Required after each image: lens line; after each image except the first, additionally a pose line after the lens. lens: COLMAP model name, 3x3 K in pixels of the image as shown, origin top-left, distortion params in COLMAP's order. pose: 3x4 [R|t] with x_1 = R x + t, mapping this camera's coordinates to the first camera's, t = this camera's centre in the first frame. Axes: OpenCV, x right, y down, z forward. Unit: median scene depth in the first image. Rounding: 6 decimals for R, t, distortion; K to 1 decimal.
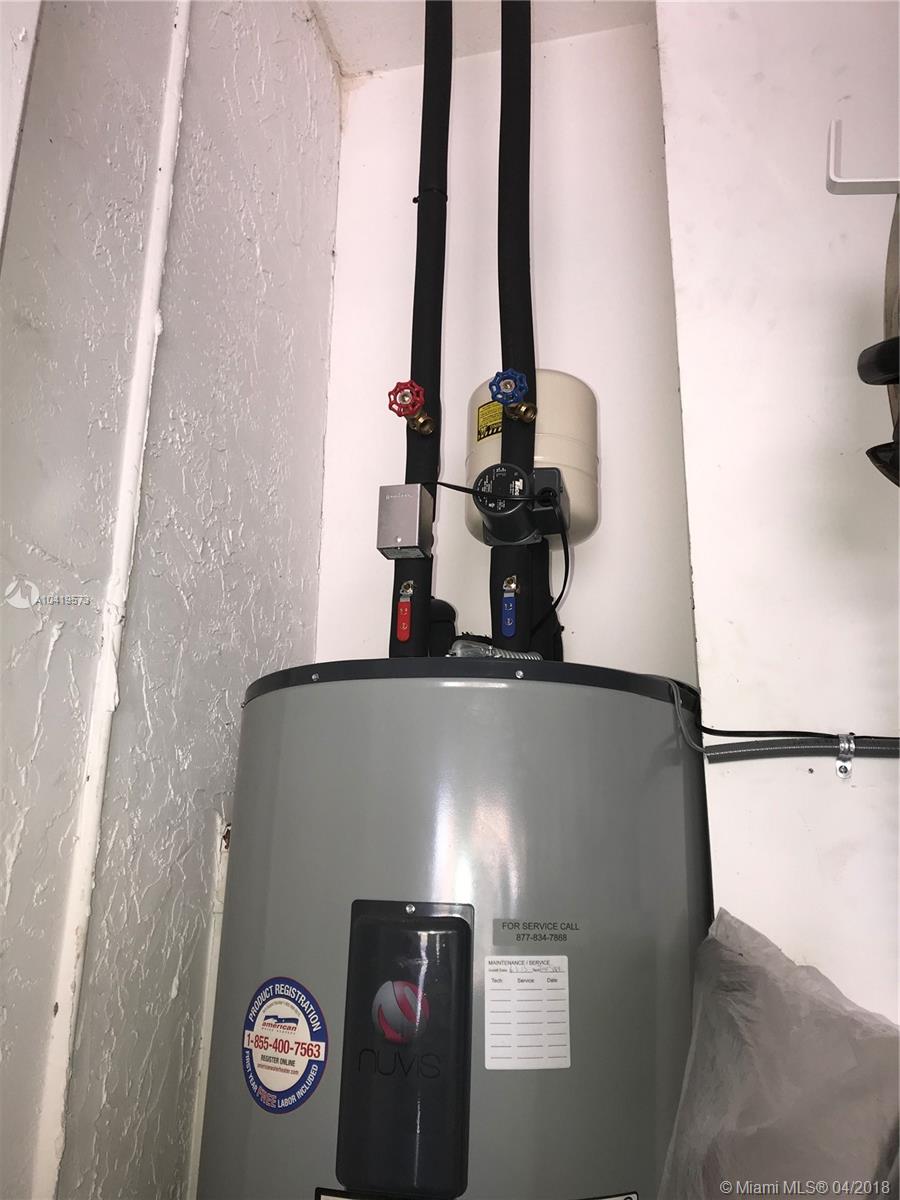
lens RADIAL K [[983.4, 0, 450.0], [0, 983.4, 600.0], [0, 0, 1]] dist [0.018720, -0.010358]
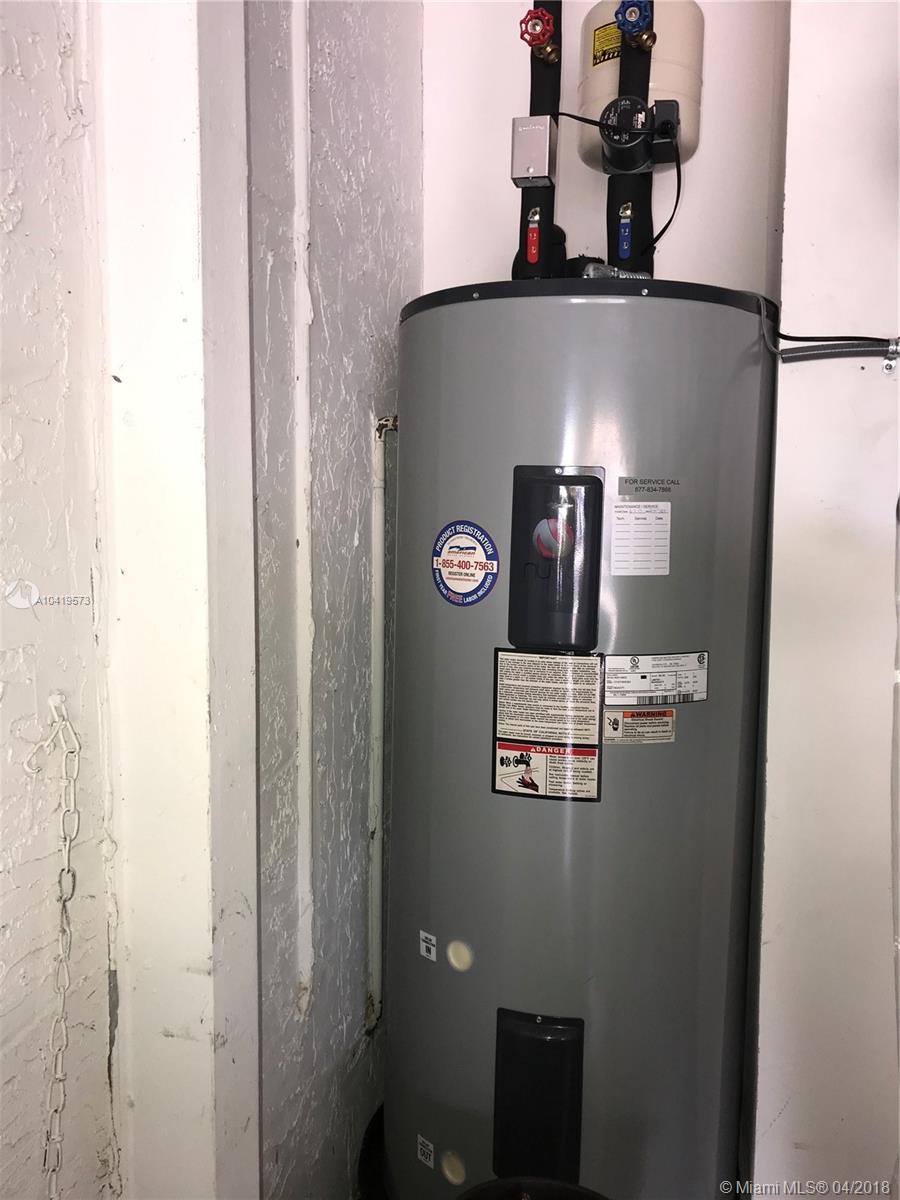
lens RADIAL K [[983.4, 0, 450.0], [0, 983.4, 600.0], [0, 0, 1]] dist [0.018720, -0.010358]
pose [[0.999850, -0.003741, -0.016939, -0.142830], [0.009776, 0.928167, 0.372036, -0.027415], [0.014331, -0.372145, 0.928064, -0.293792]]
